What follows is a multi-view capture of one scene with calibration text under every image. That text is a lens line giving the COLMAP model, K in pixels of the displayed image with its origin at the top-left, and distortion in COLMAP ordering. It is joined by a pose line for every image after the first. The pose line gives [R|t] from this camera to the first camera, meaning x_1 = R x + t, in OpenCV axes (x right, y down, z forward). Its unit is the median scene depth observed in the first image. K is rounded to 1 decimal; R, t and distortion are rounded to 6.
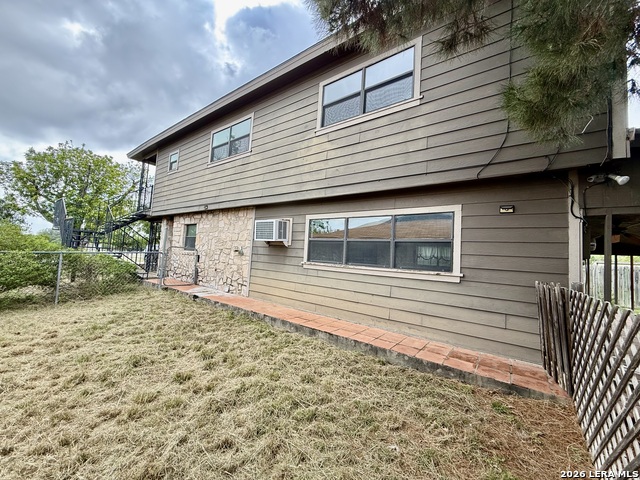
lens RADIAL K [[254.6, 0, 318.1], [0, 254.6, 242.2], [0, 0, 1]] dist [0.002693, 0.000166]
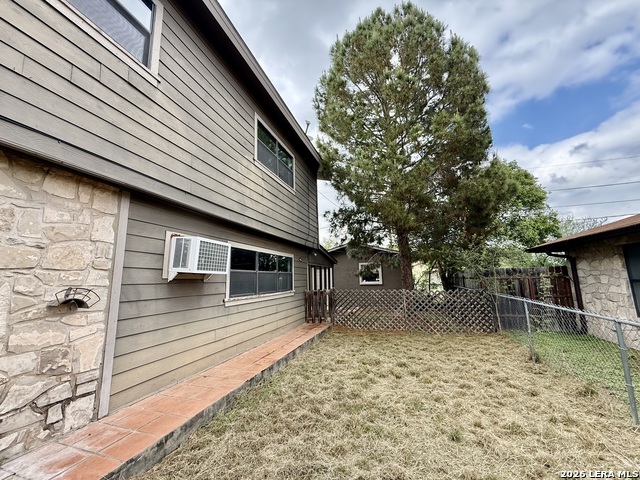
lens RADIAL K [[254.6, 0, 318.1], [0, 254.6, 242.2], [0, 0, 1]] dist [0.002693, 0.000166]
pose [[-0.329424, 0.078515, 0.940912, -0.871834], [-0.059143, 0.992864, -0.103557, -0.032722], [-0.942328, -0.089763, -0.322430, 0.947389]]
